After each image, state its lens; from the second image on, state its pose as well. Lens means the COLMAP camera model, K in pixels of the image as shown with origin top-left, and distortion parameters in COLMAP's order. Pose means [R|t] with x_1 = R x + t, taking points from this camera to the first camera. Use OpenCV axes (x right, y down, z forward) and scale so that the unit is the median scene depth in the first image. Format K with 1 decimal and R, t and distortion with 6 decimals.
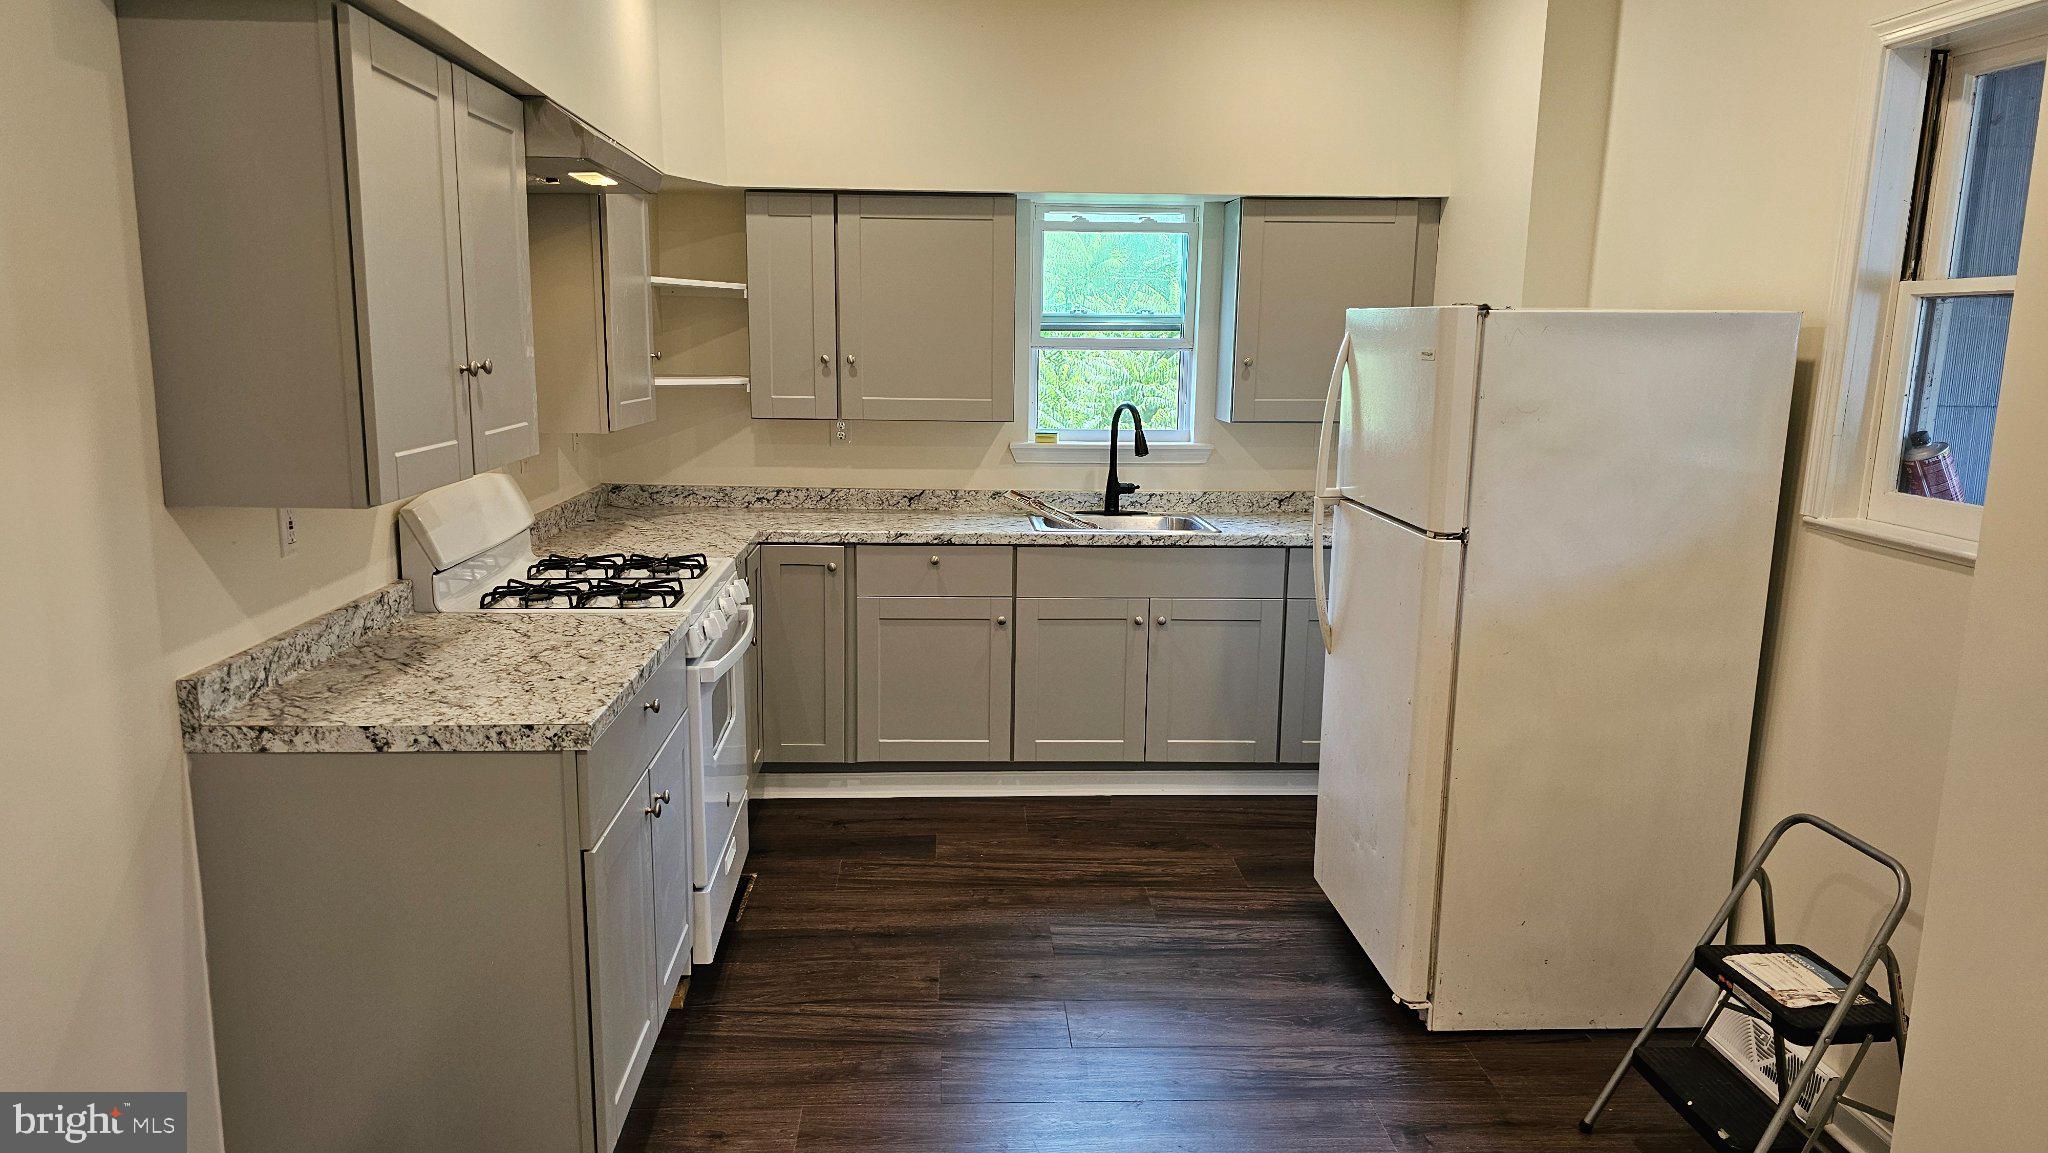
lens RADIAL K [[1337.7, 0, 1024.0], [0, 1337.7, 576.5], [0, 0, 1]] dist [0.077246, -0.096386]
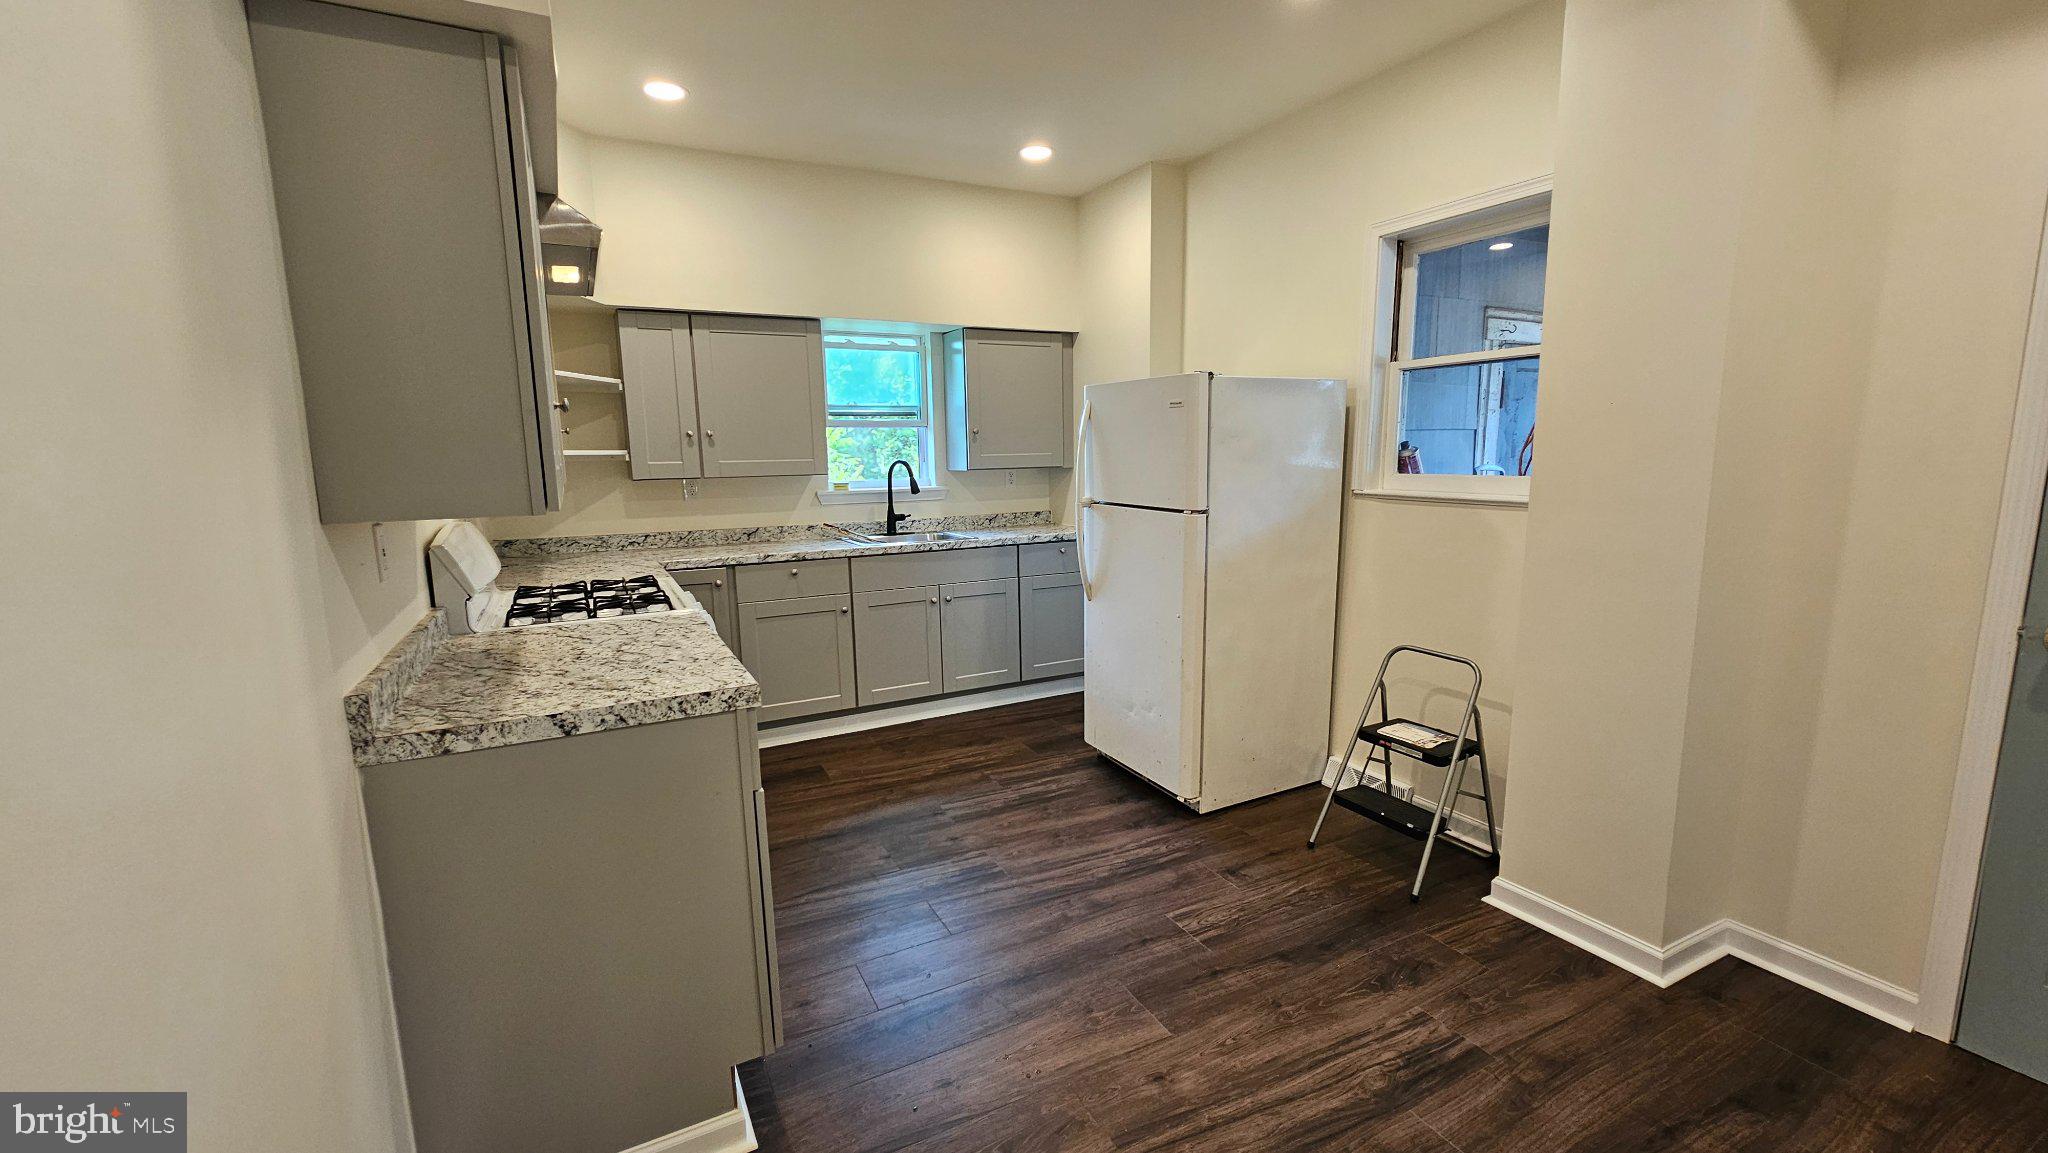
lens RADIAL K [[816.0, 0, 1030.8], [0, 816.0, 573.7], [0, 0, 1]] dist [-0.000530, -0.000003]
pose [[0.907588, -0.090971, 0.409888, -0.254357], [0.102313, 0.994735, -0.005774, 0.026140], [-0.407205, 0.047177, 0.912118, 0.150797]]
